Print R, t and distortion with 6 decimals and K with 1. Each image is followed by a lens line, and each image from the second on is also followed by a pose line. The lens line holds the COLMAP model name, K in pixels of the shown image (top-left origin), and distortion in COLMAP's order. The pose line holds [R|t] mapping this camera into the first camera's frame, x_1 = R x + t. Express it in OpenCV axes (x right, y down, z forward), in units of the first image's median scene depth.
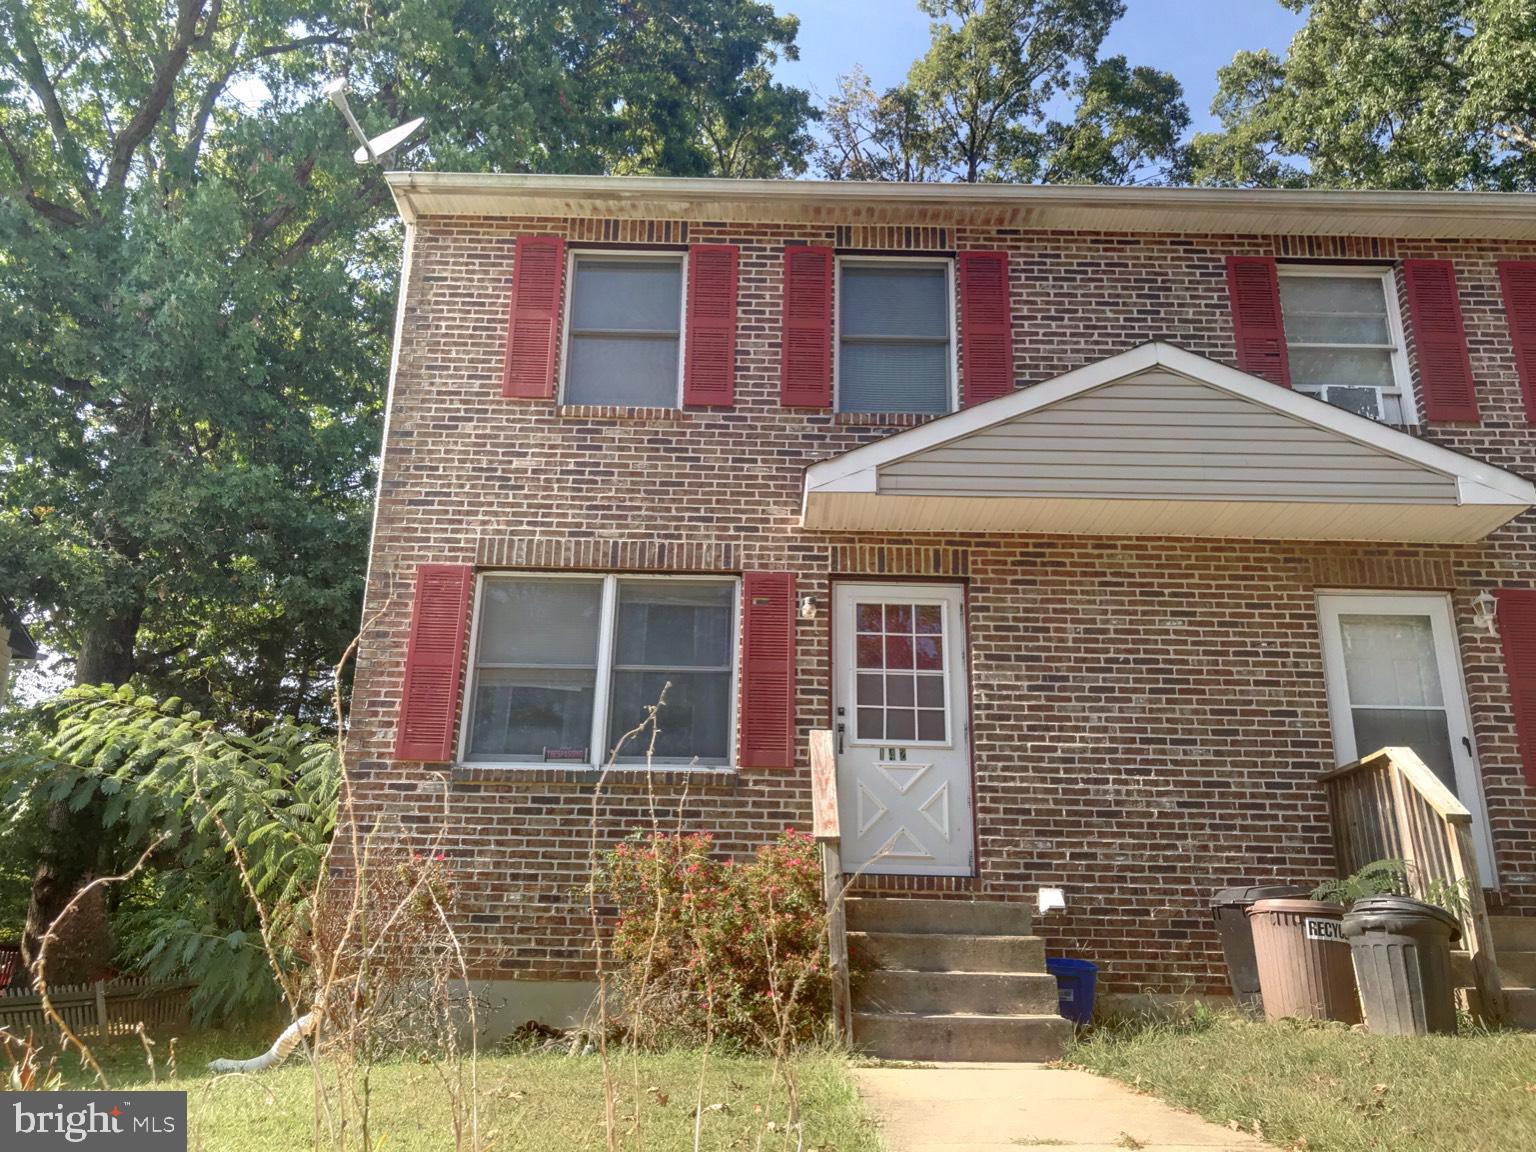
lens RADIAL K [[1244.1, 0, 770.5], [0, 1244.1, 569.4], [0, 0, 1]] dist [0.119333, -0.166492]
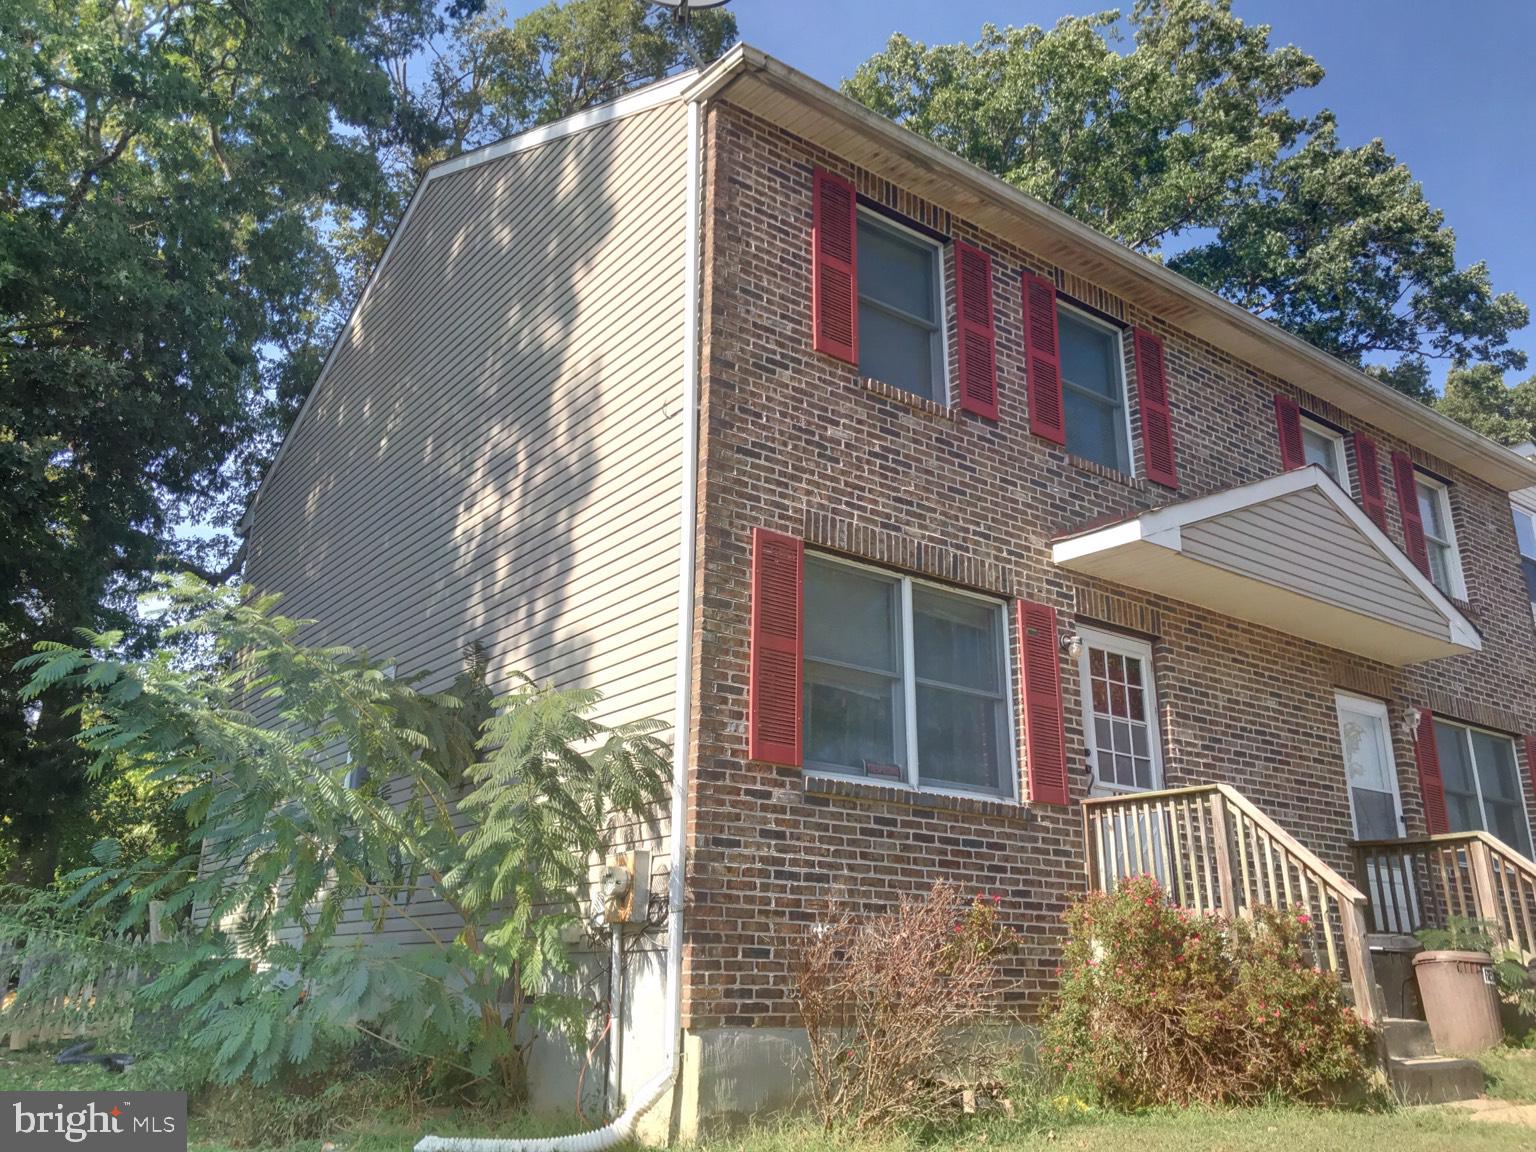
lens RADIAL K [[1244.1, 0, 770.5], [0, 1244.1, 569.4], [0, 0, 1]] dist [0.119333, -0.166492]
pose [[0.806079, 0.175304, 0.565248, -0.733335], [-0.187713, 0.981537, -0.036720, 0.051879], [-0.561249, -0.076505, 0.824103, 0.302495]]
